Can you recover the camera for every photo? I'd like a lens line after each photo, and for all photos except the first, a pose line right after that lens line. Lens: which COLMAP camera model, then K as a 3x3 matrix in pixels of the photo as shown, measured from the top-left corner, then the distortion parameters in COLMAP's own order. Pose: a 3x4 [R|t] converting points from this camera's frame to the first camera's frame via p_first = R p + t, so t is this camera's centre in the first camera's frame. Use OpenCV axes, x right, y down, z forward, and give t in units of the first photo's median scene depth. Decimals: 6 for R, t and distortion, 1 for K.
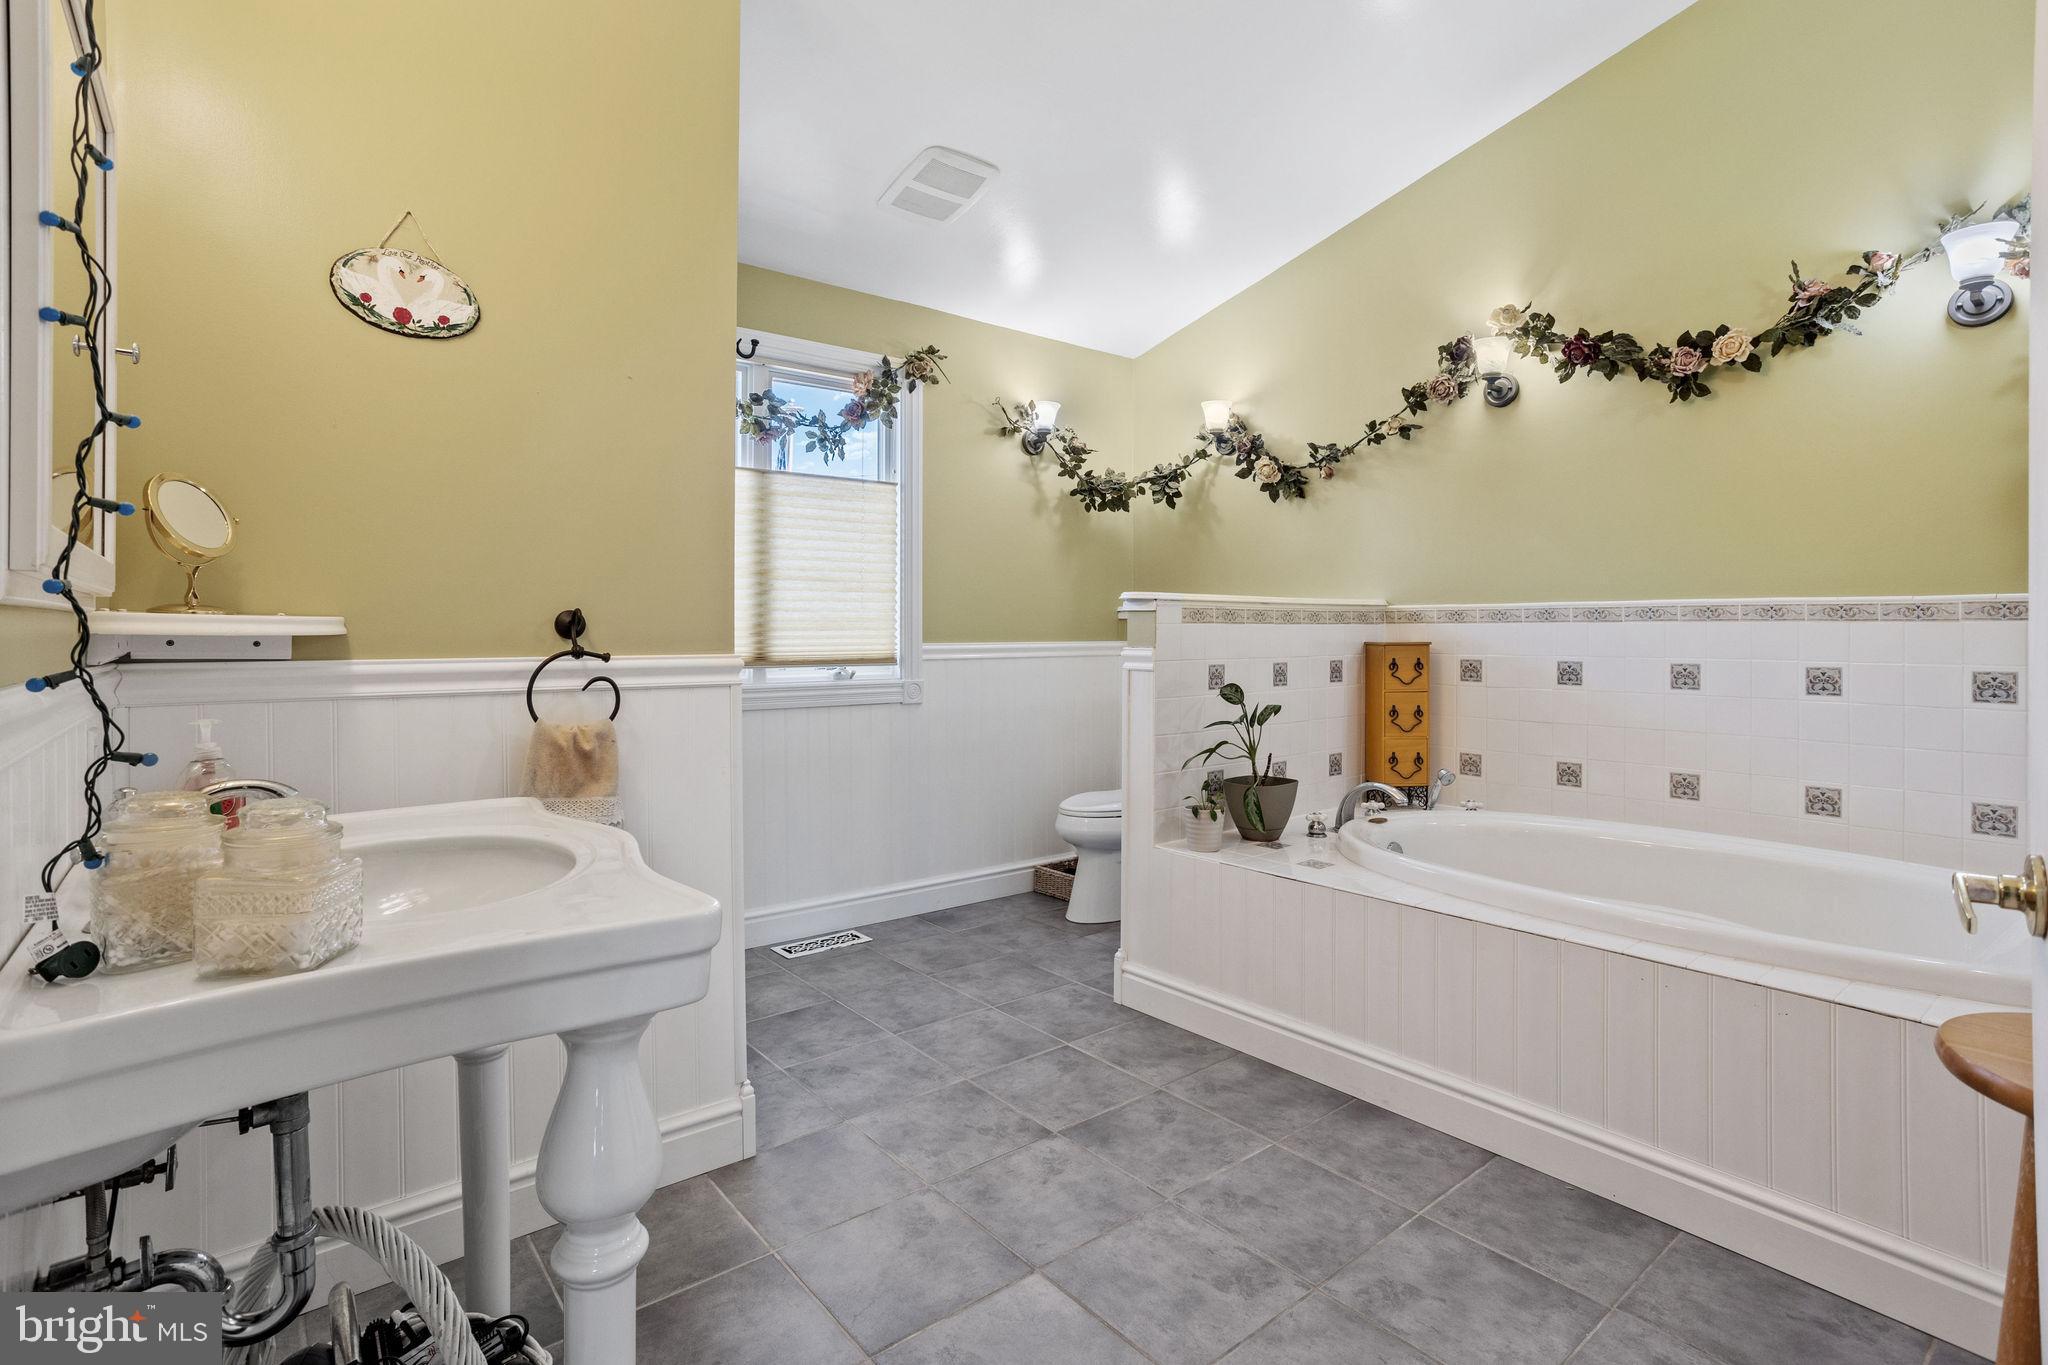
lens RADIAL K [[996.5, 0, 998.3], [0, 996.5, 633.8], [0, 0, 1]] dist [-0.024481, 0.014359]
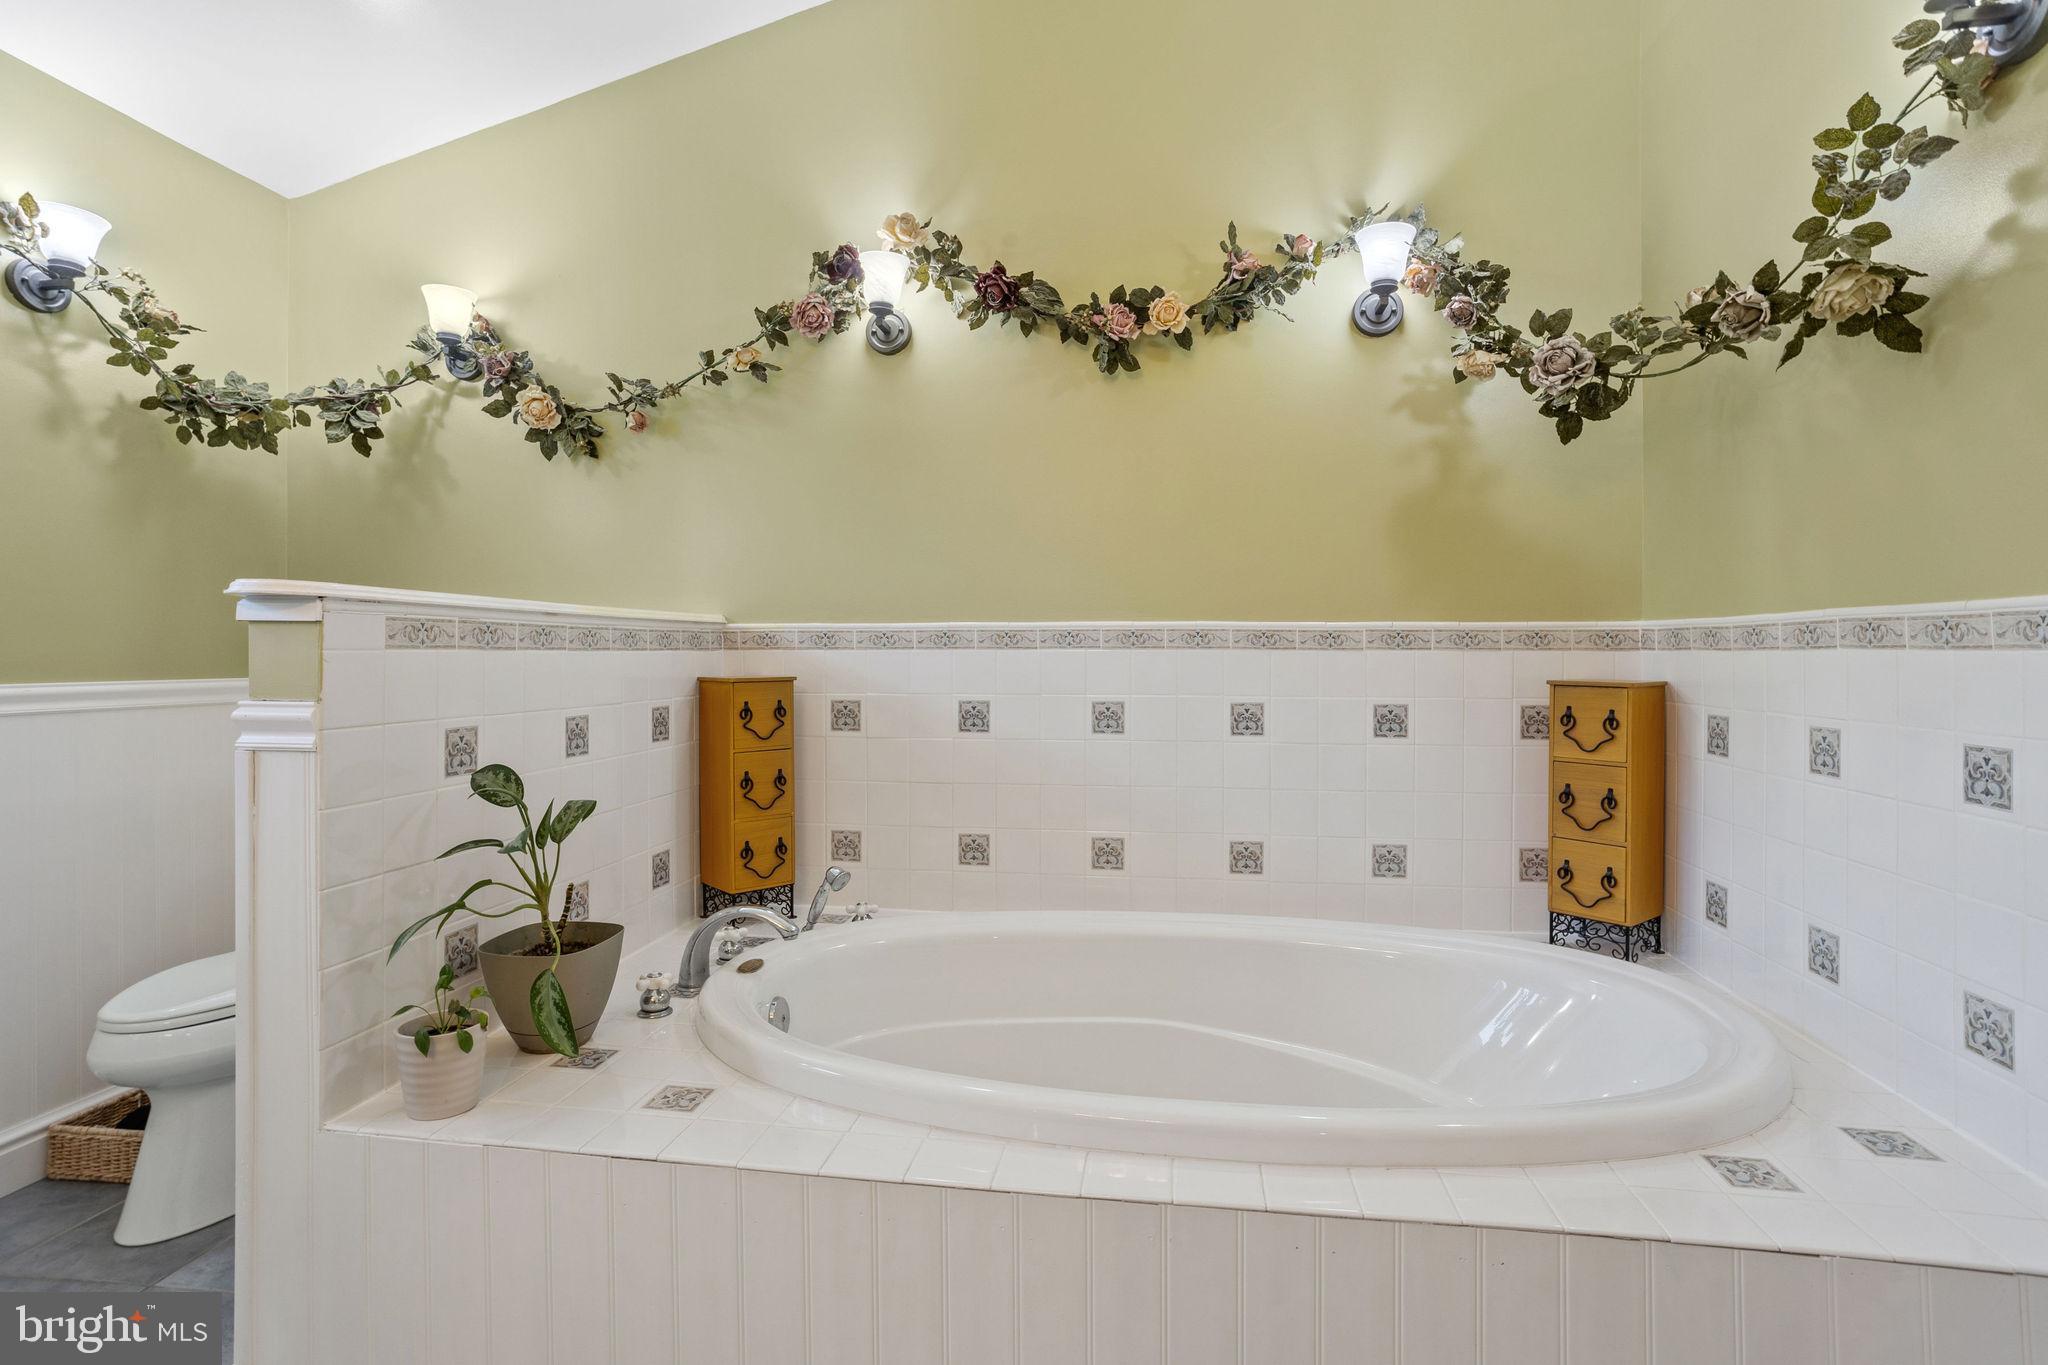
lens RADIAL K [[996.5, 0, 1007.8], [0, 996.5, 655.8], [0, 0, 1]] dist [-0.024481, 0.014359]
pose [[0.731464, -0.000322, 0.681880, 0.071061], [0.001995, 0.999997, -0.001667, -0.005371], [-0.681877, 0.002580, 0.731462, 0.407326]]
